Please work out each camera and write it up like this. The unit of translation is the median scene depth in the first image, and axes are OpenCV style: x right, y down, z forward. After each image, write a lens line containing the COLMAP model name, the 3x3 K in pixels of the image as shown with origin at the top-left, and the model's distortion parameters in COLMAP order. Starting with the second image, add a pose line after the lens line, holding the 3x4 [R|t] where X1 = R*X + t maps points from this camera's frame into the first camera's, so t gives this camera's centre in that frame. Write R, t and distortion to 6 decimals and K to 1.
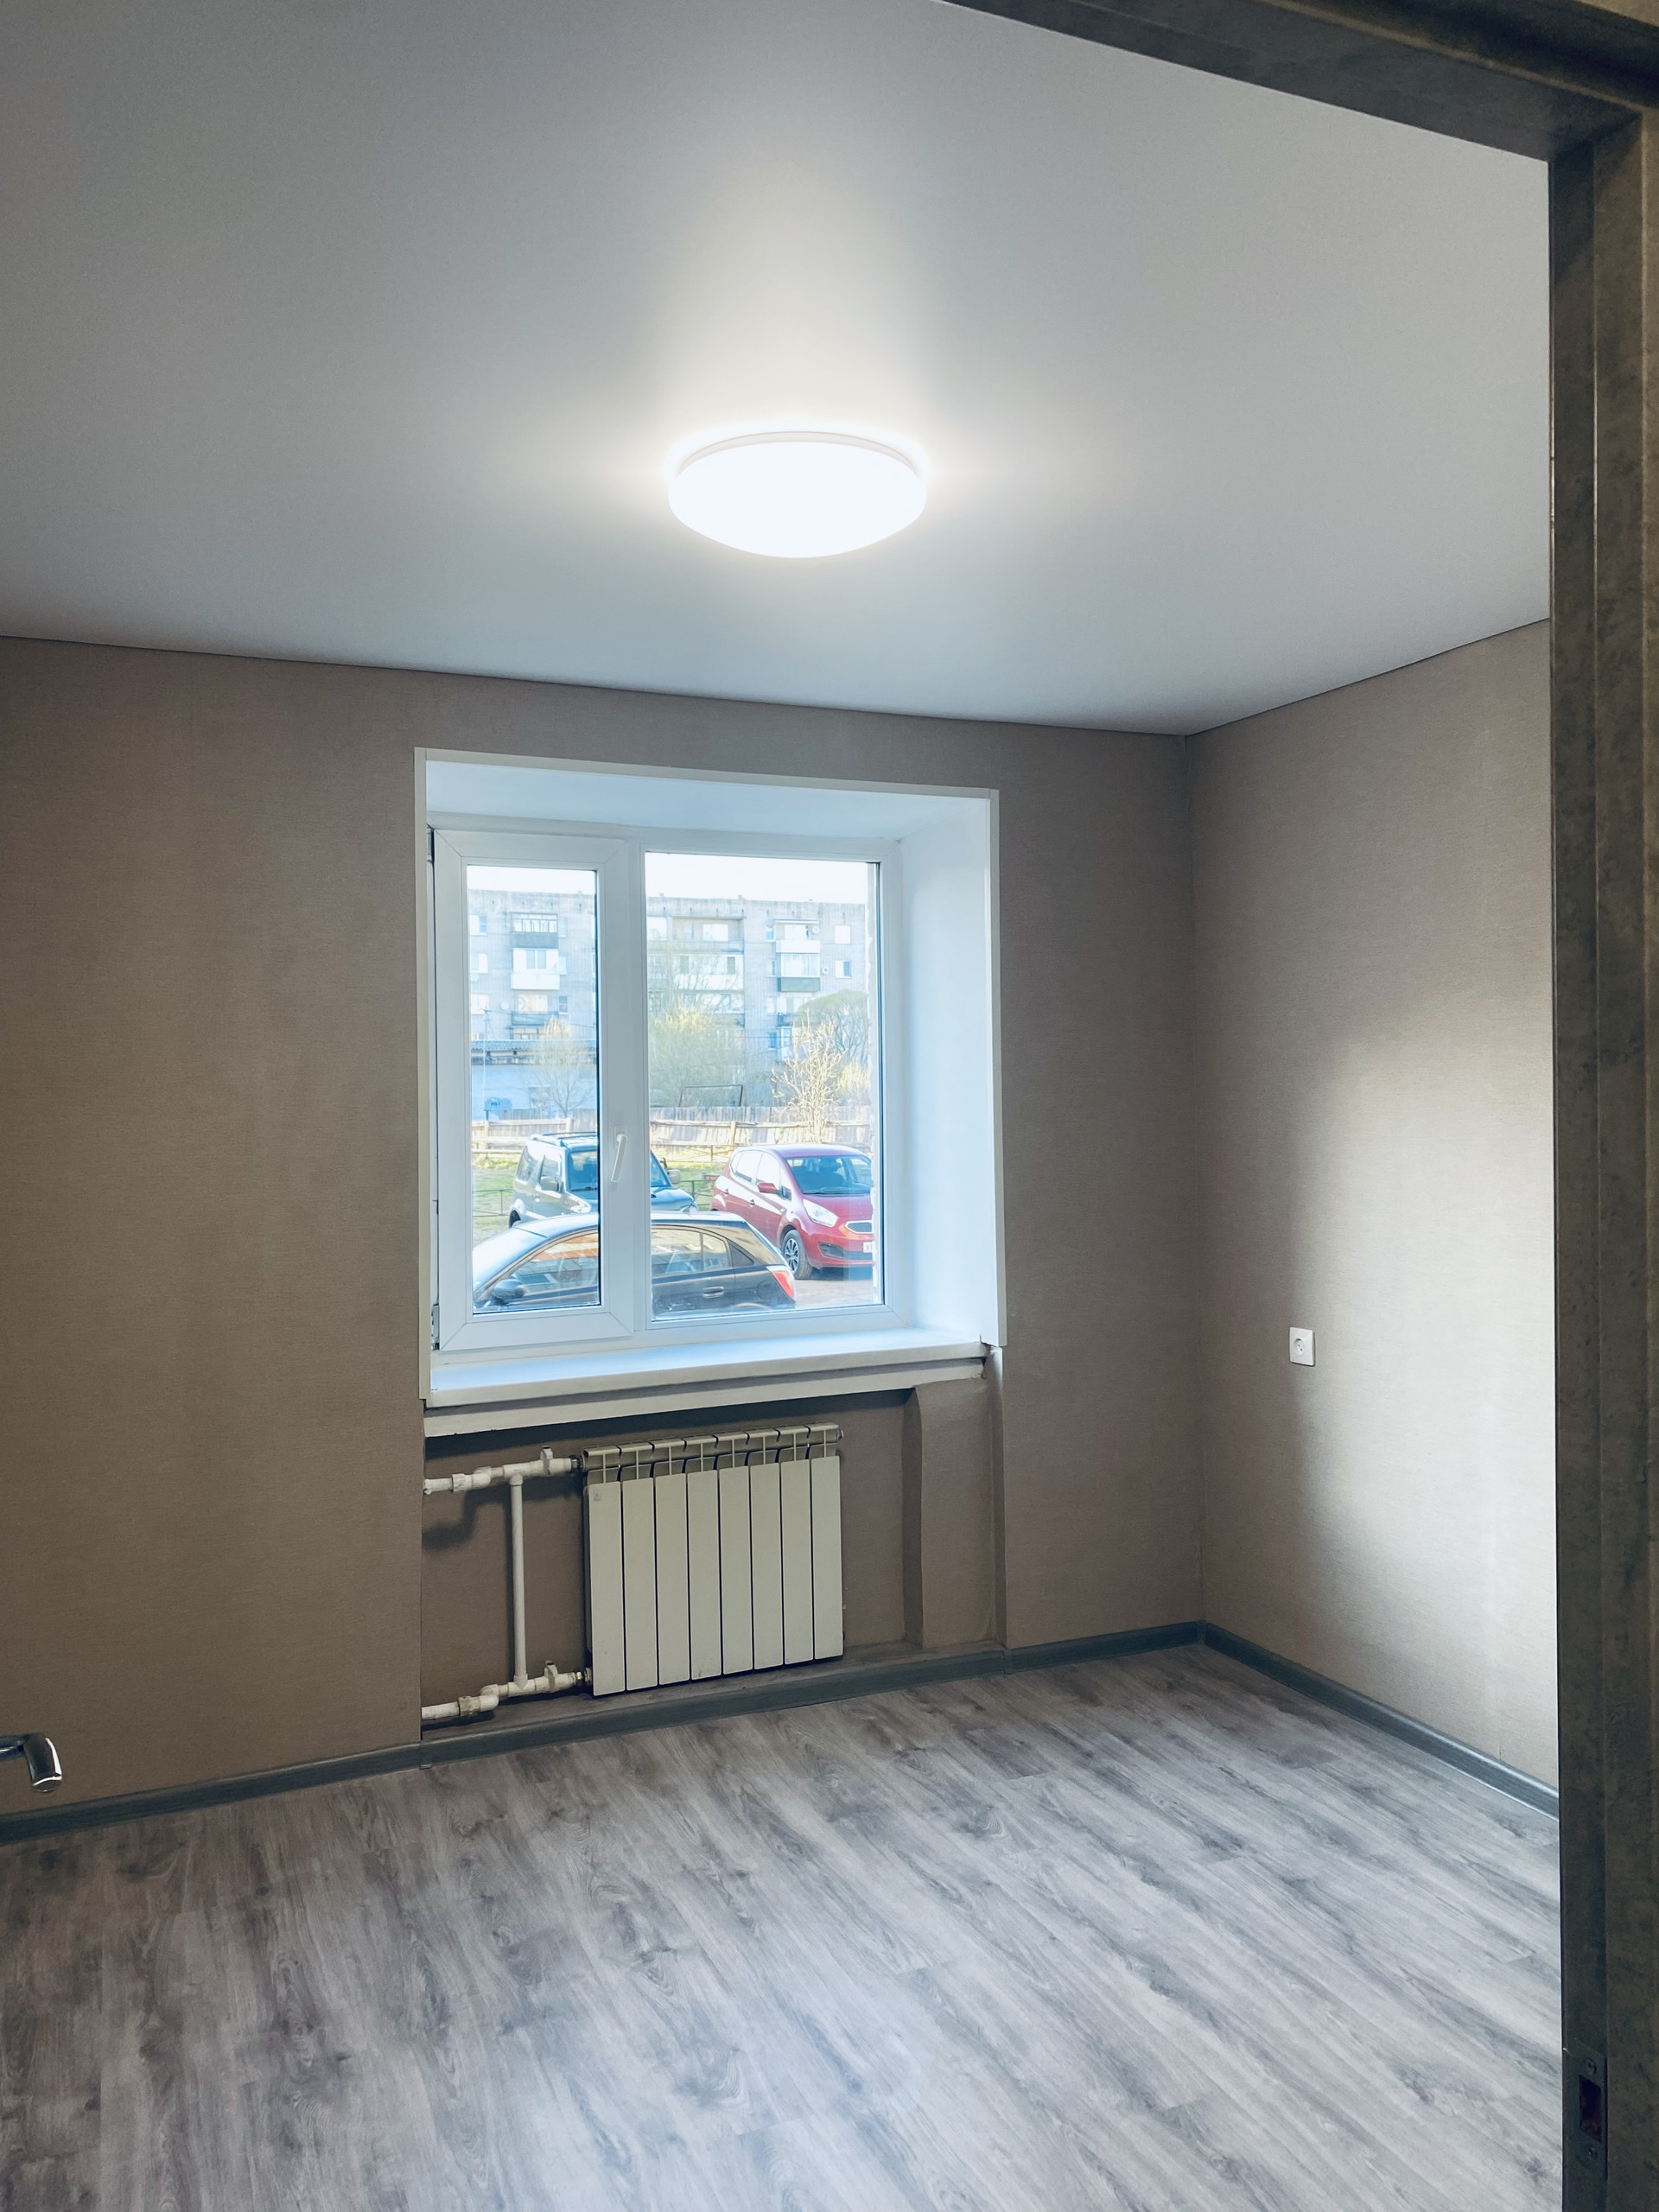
lens RADIAL K [[1675.8, 0, 829.5], [0, 1675.8, 1106.0], [0, 0, 1]] dist [0.003467, -0.002463]
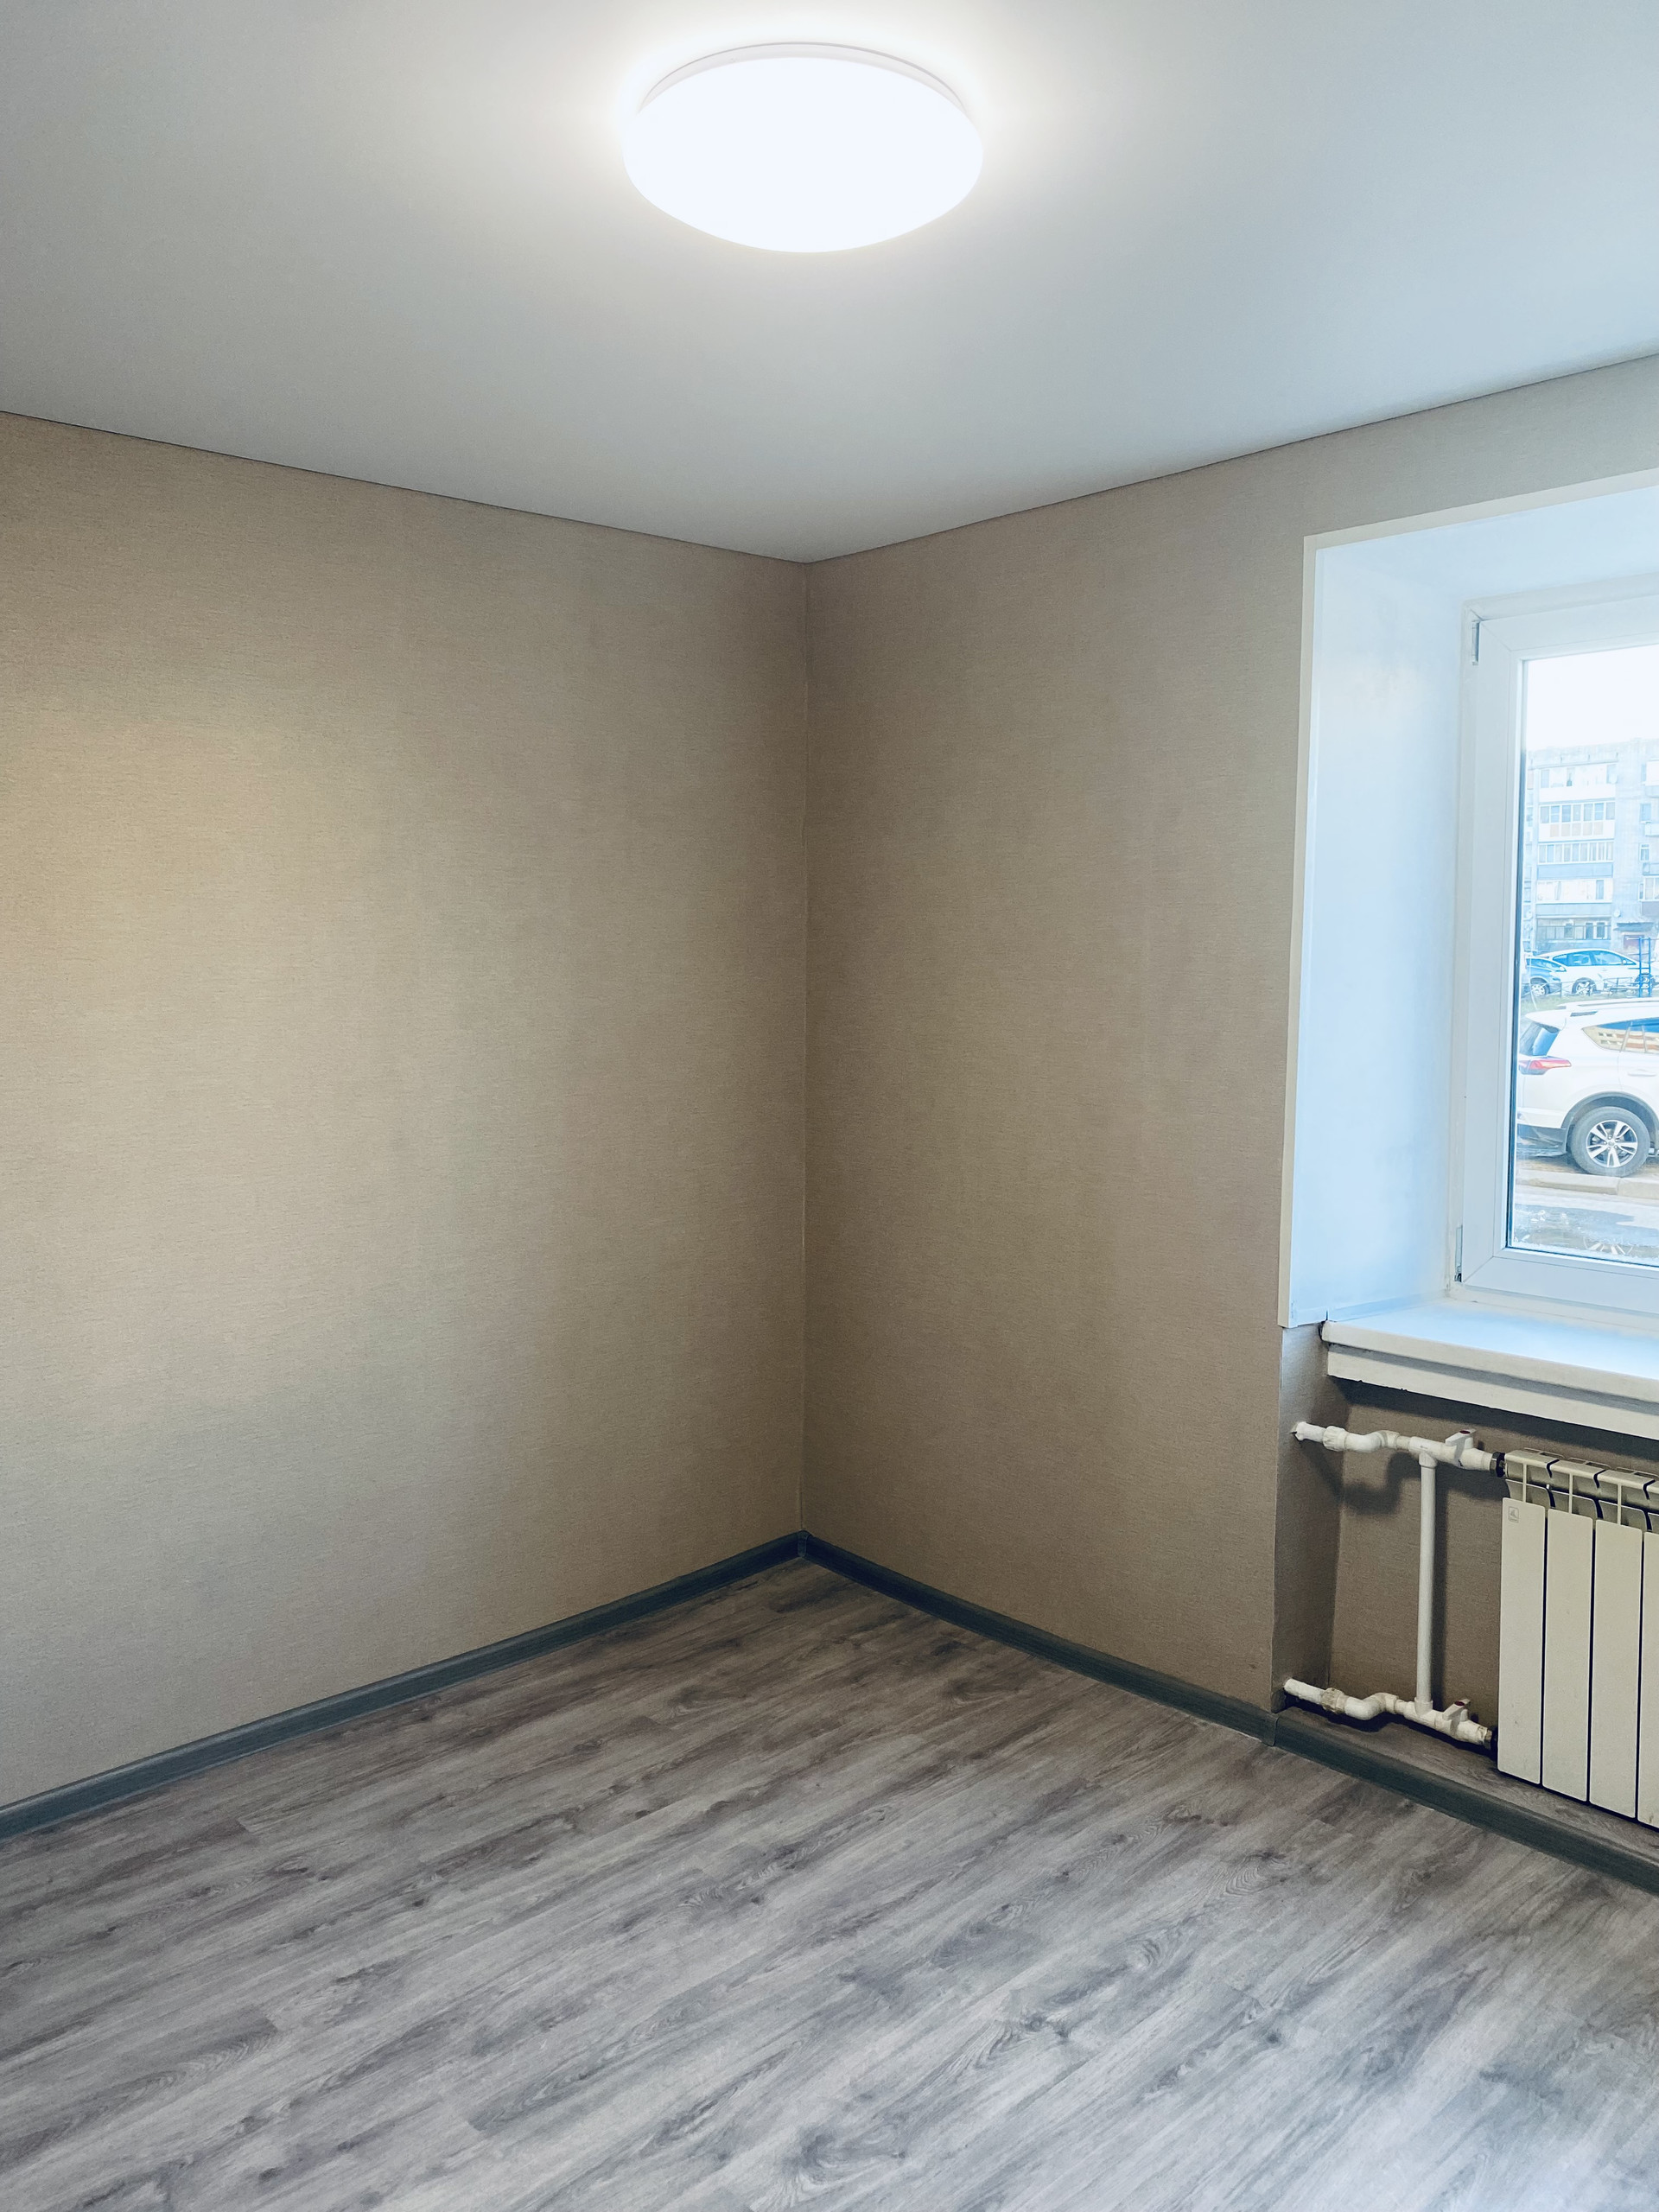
lens RADIAL K [[1675.8, 0, 829.5], [0, 1675.8, 1106.0], [0, 0, 1]] dist [0.003467, -0.002463]
pose [[0.347545, 0.103696, -0.931912, 0.515193], [-0.011728, 0.994269, 0.106261, -0.026609], [0.937590, -0.026001, 0.346770, 0.558219]]
